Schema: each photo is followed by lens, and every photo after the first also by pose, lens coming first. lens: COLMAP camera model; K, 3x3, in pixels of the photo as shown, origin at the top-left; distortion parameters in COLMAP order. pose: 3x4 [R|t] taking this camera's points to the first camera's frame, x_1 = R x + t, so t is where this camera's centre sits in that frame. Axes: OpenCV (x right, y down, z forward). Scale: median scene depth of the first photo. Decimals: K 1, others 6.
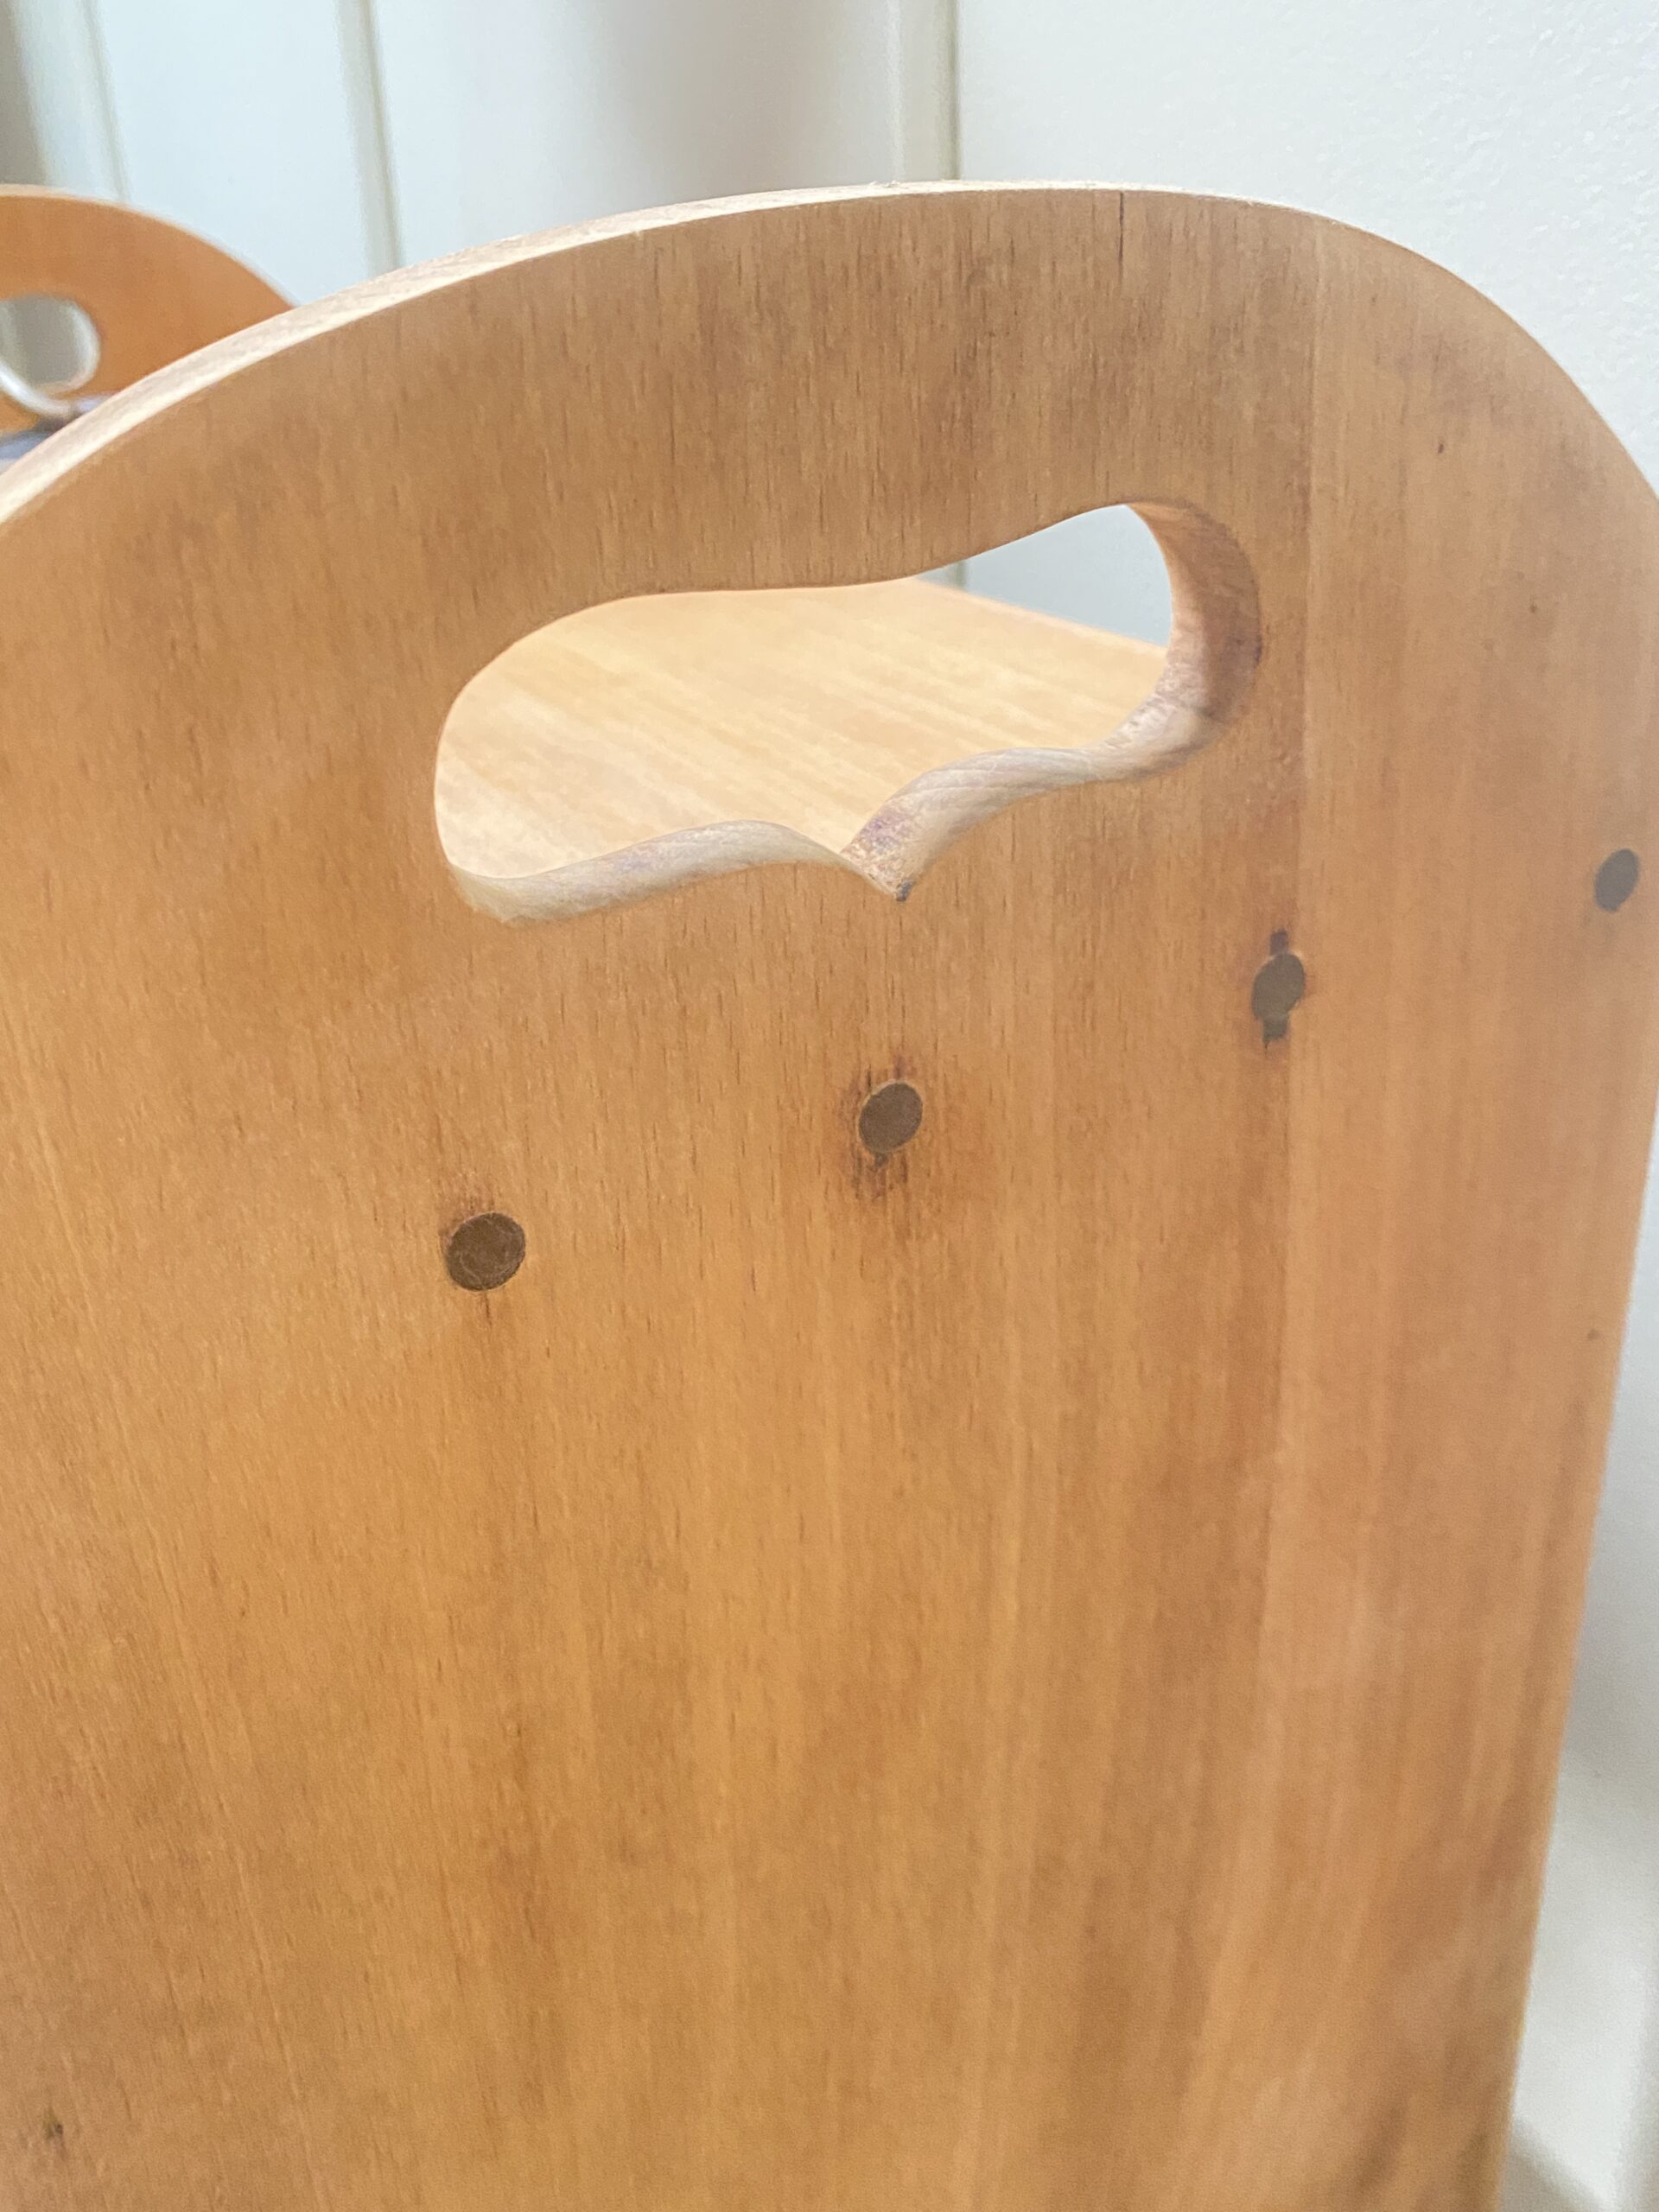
lens RADIAL K [[1935.5, 0, 745.5], [0, 1935.5, 1139.4], [0, 0, 1]] dist [0.117365, -0.256094]
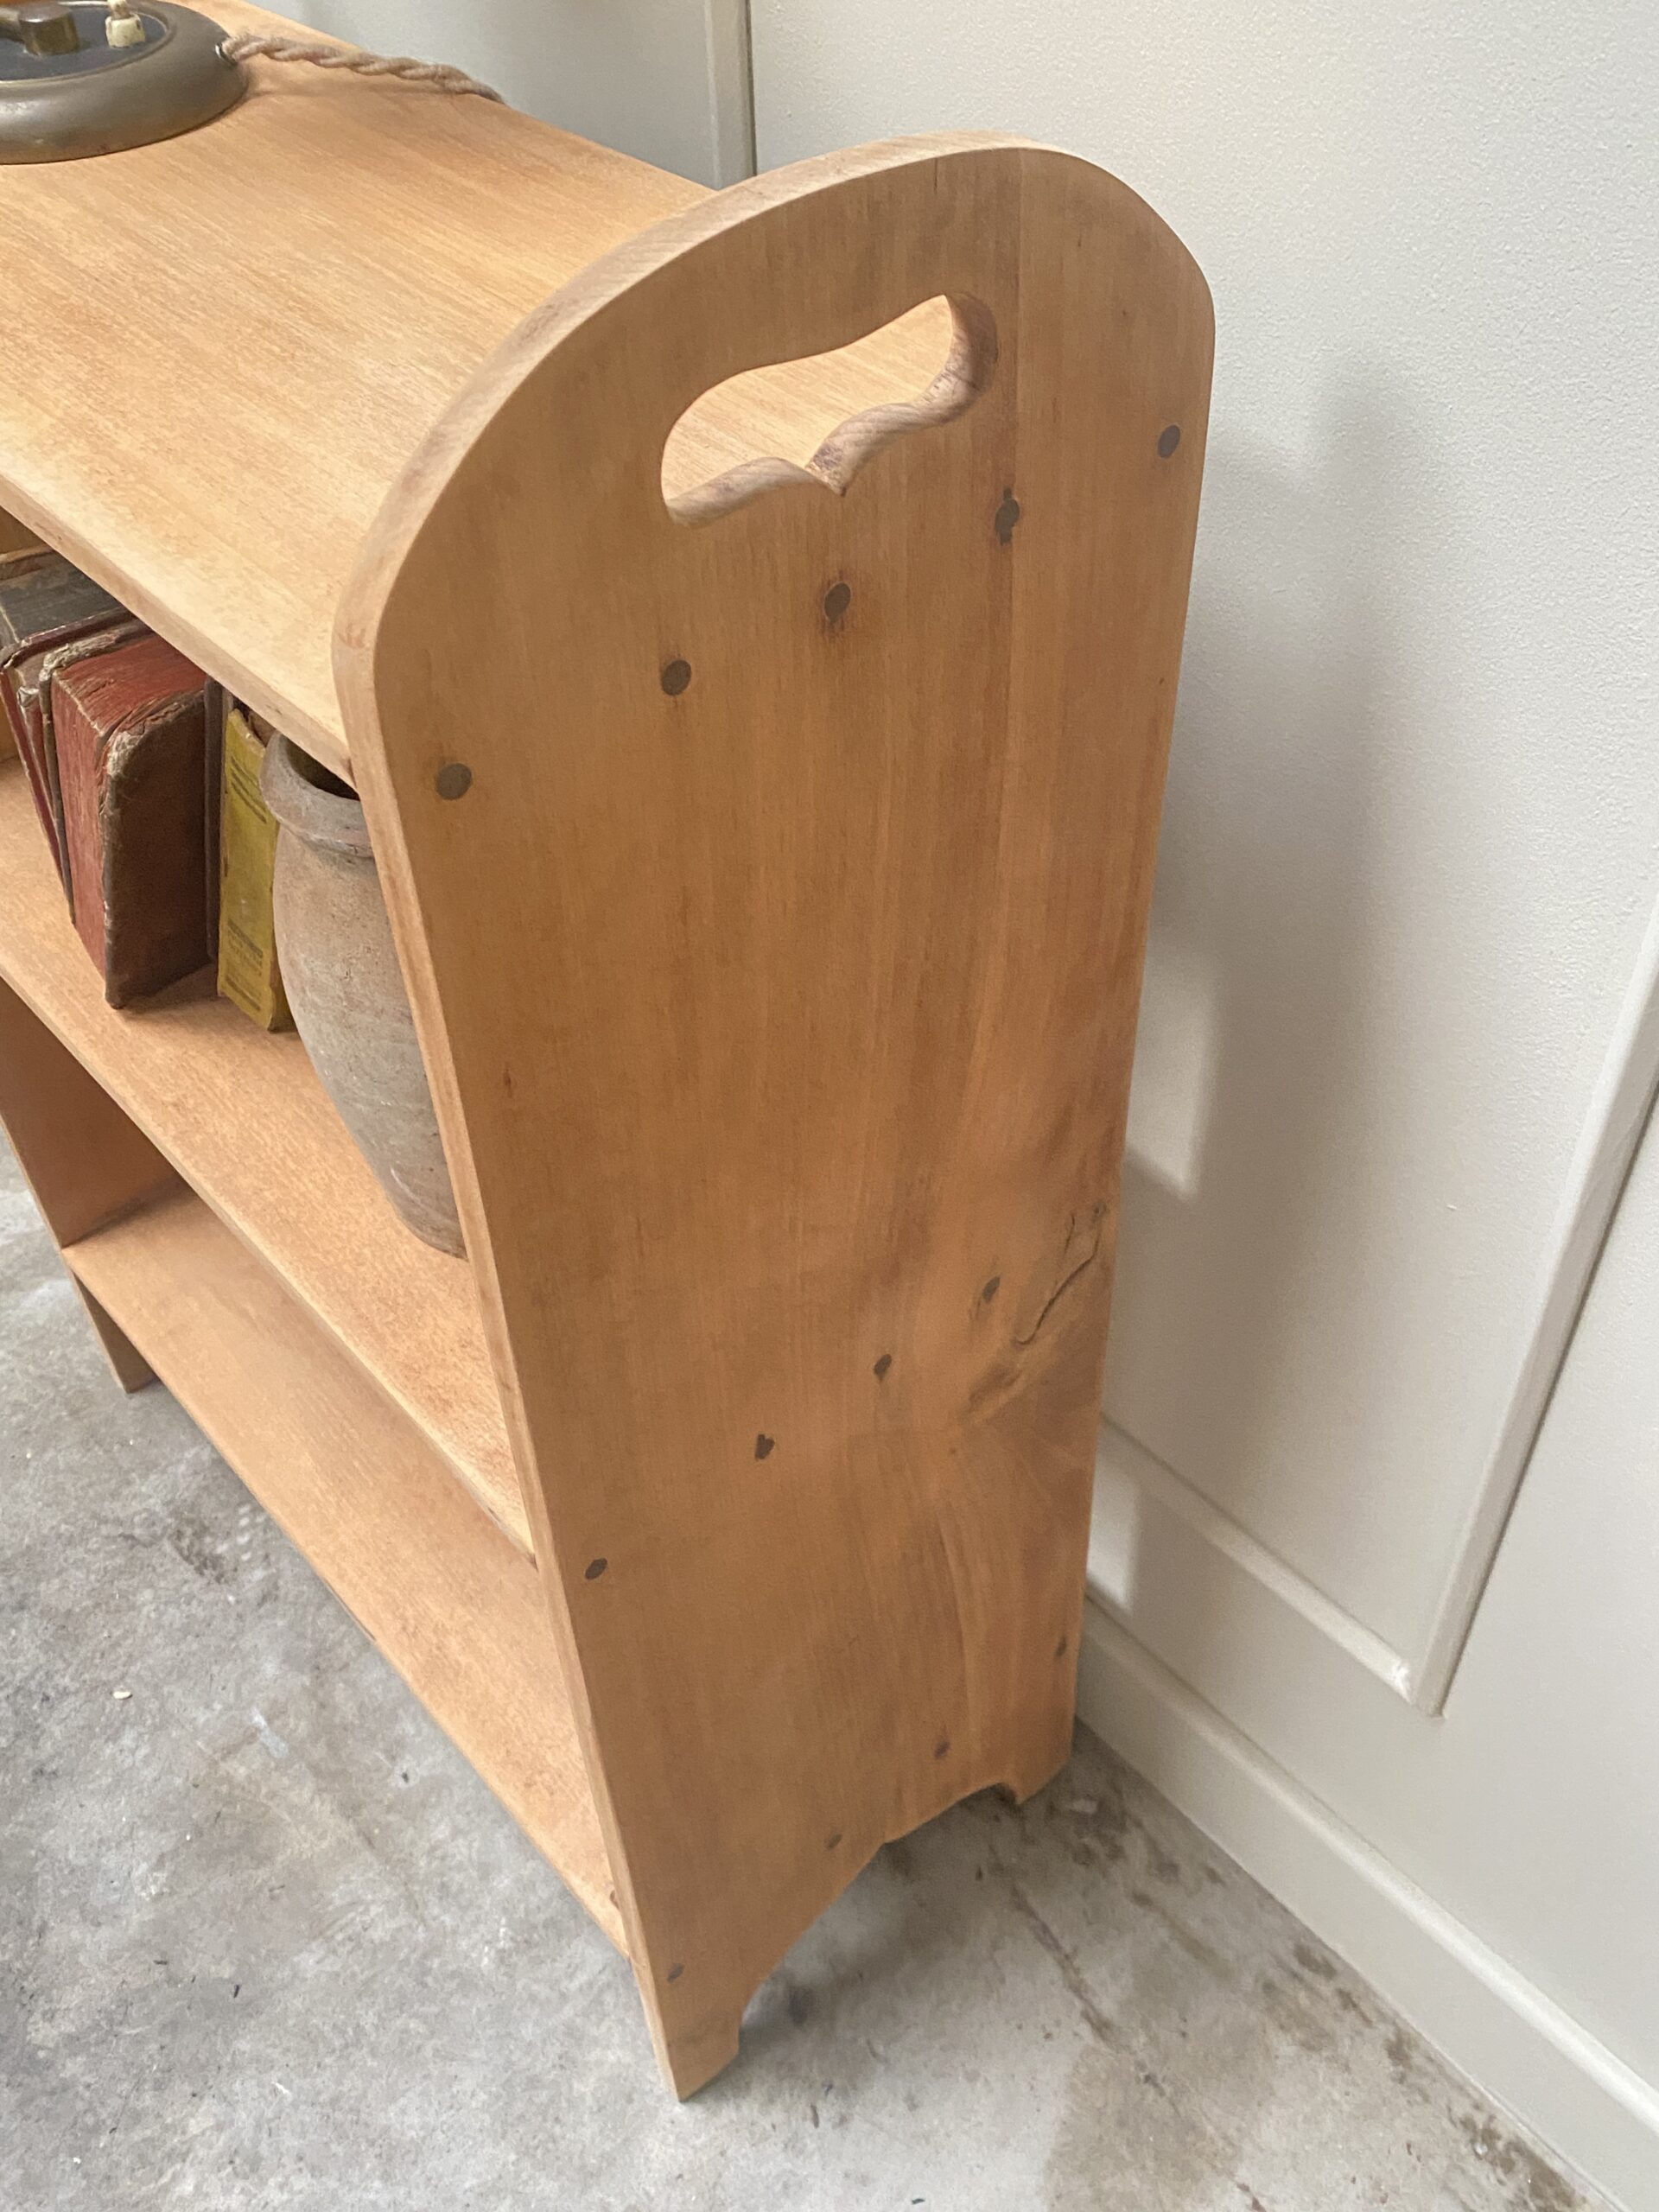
lens RADIAL K [[1975.3, 0, 829.5], [0, 1975.3, 1106.0], [0, 0, 1]] dist [-0.003072, 0.014644]
pose [[0.975680, -0.107880, 0.190814, -0.380336], [0.048438, 0.955097, 0.292306, -0.107177], [-0.213780, -0.275955, 0.937095, -1.097906]]
